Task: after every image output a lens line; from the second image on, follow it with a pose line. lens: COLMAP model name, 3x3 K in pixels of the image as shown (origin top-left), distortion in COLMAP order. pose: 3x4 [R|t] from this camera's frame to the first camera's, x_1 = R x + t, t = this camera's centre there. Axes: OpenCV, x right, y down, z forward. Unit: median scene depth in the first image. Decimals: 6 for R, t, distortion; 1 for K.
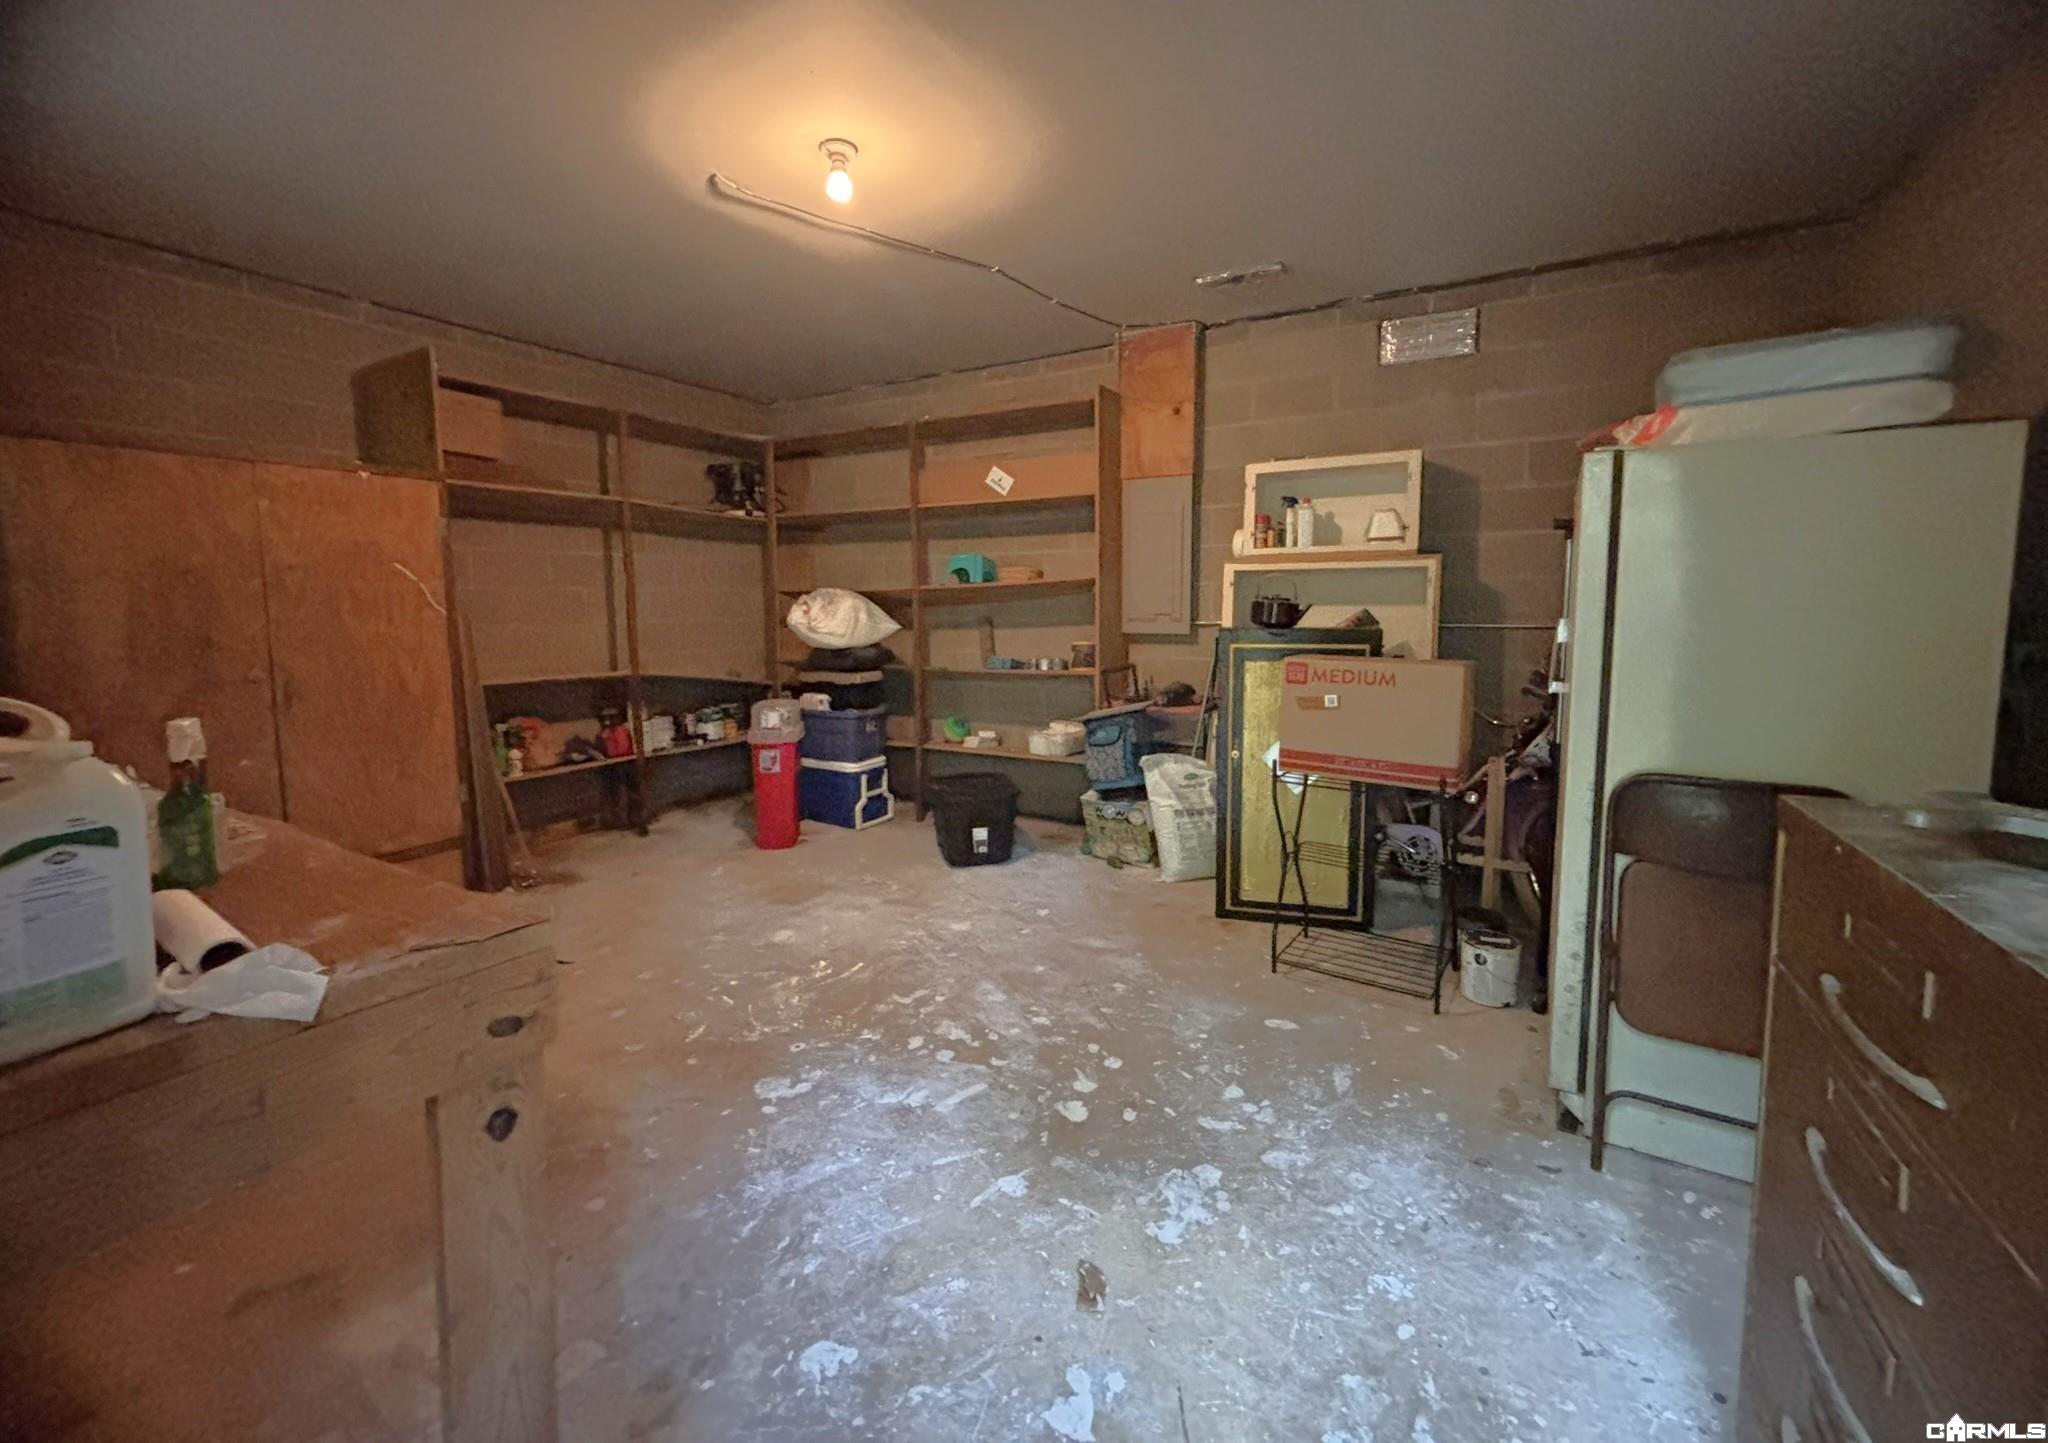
lens RADIAL K [[840.4, 0, 1015.7], [0, 840.4, 659.9], [0, 0, 1]] dist [-0.000173, 0.000056]
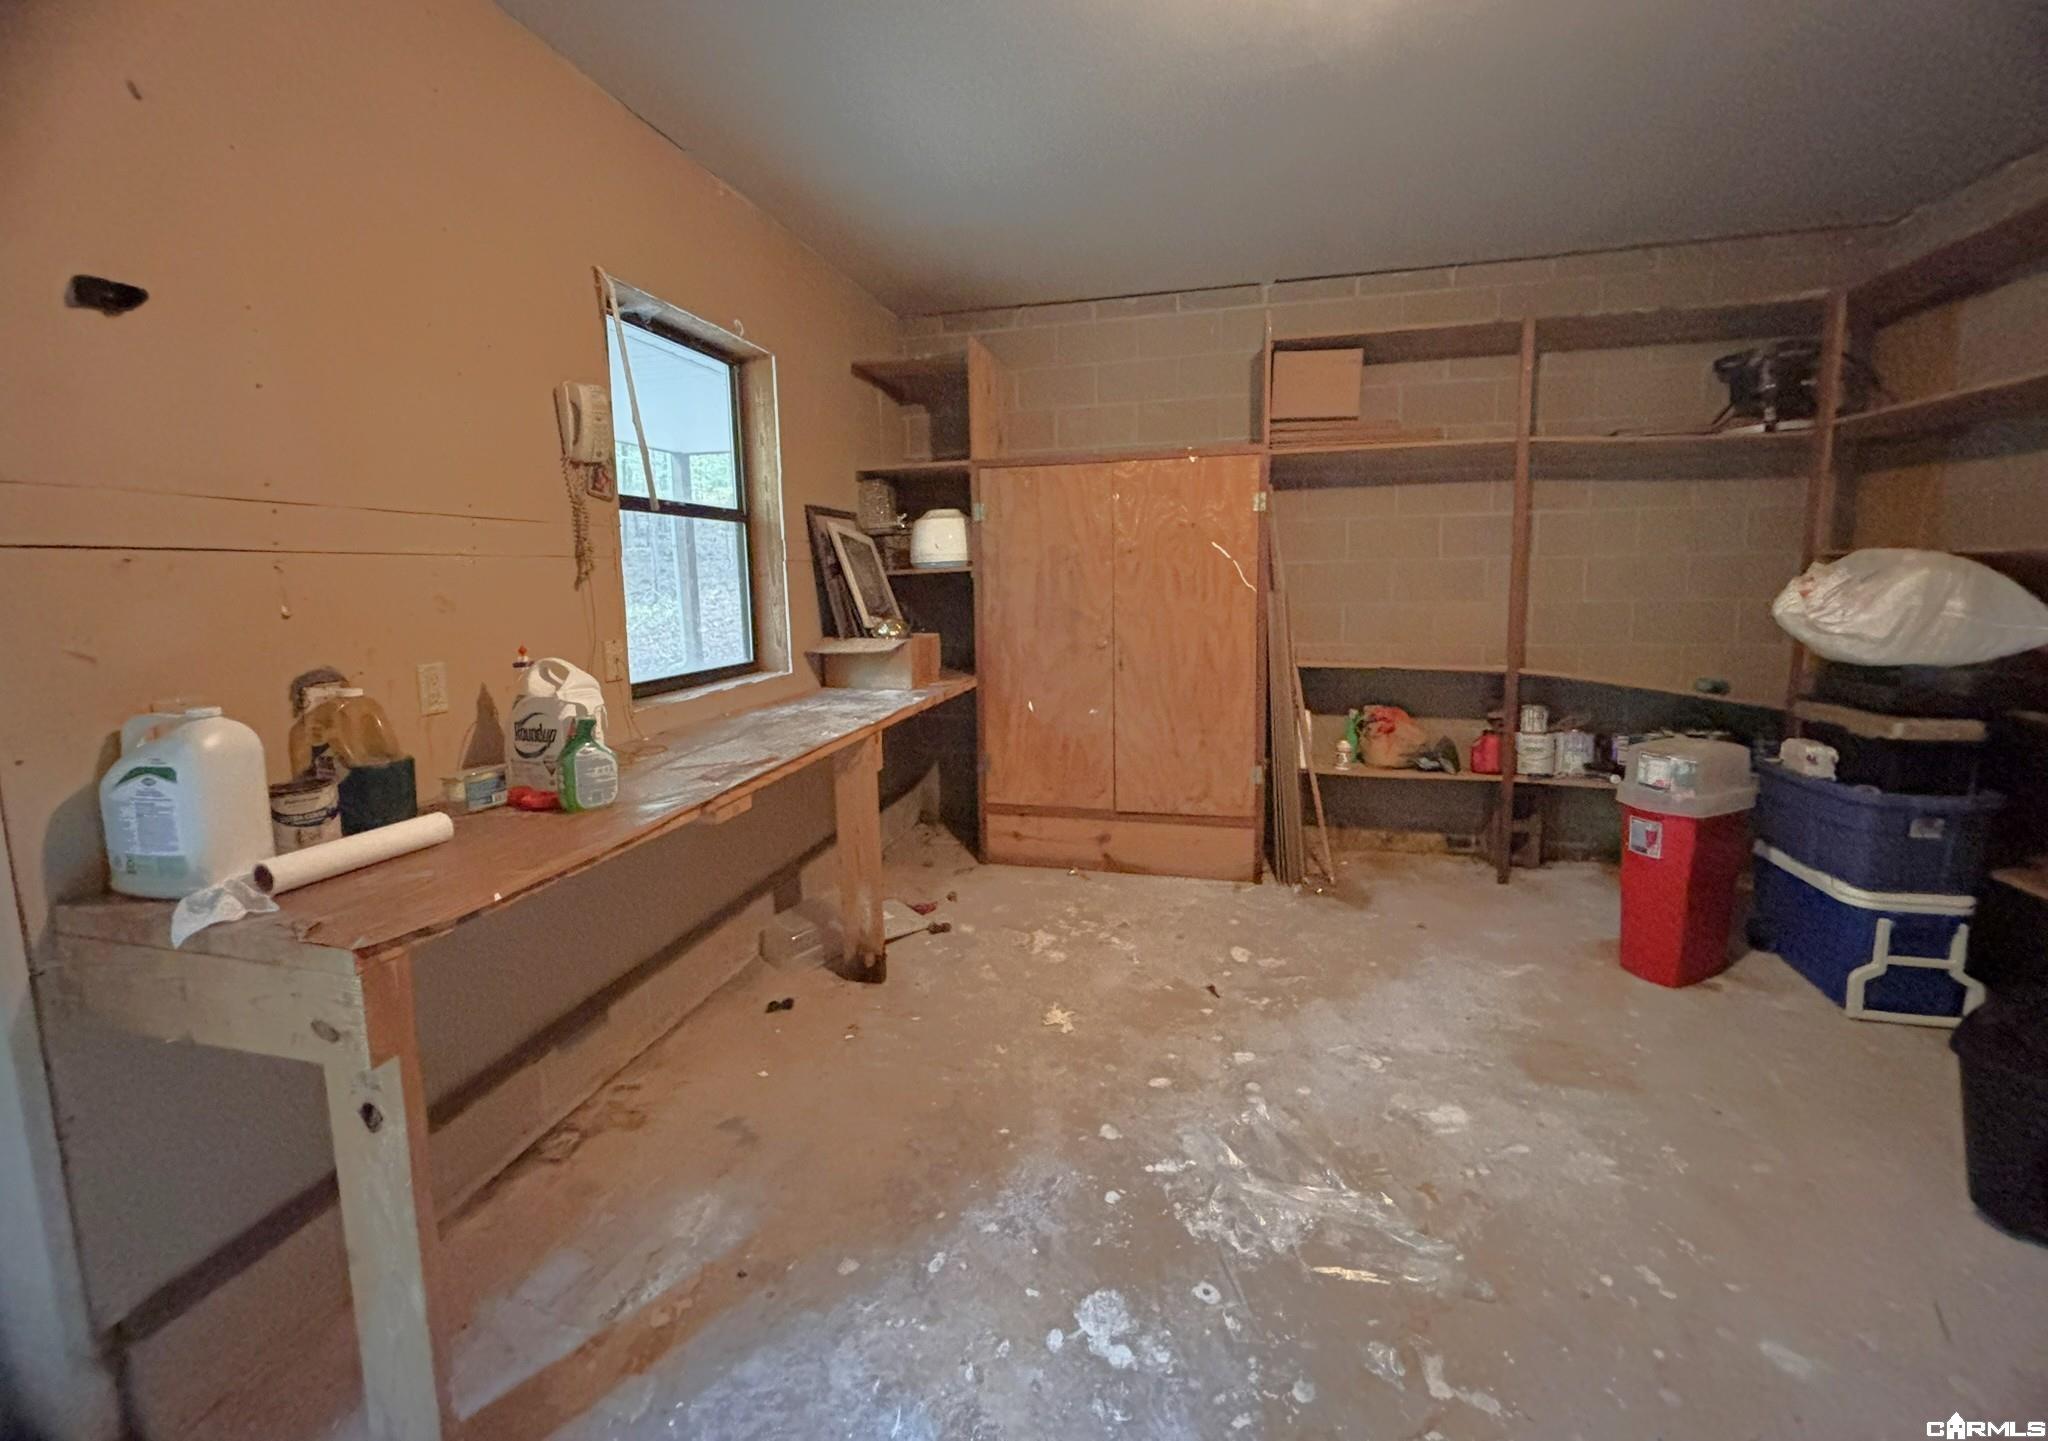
lens RADIAL K [[840.4, 0, 1015.7], [0, 840.4, 658.9], [0, 0, 1]] dist [-0.000173, 0.000056]
pose [[0.287197, 0.100265, -0.952609, 0.137100], [-0.053074, 0.994644, 0.088689, -0.037088], [0.956400, 0.025087, 0.290981, 0.346059]]
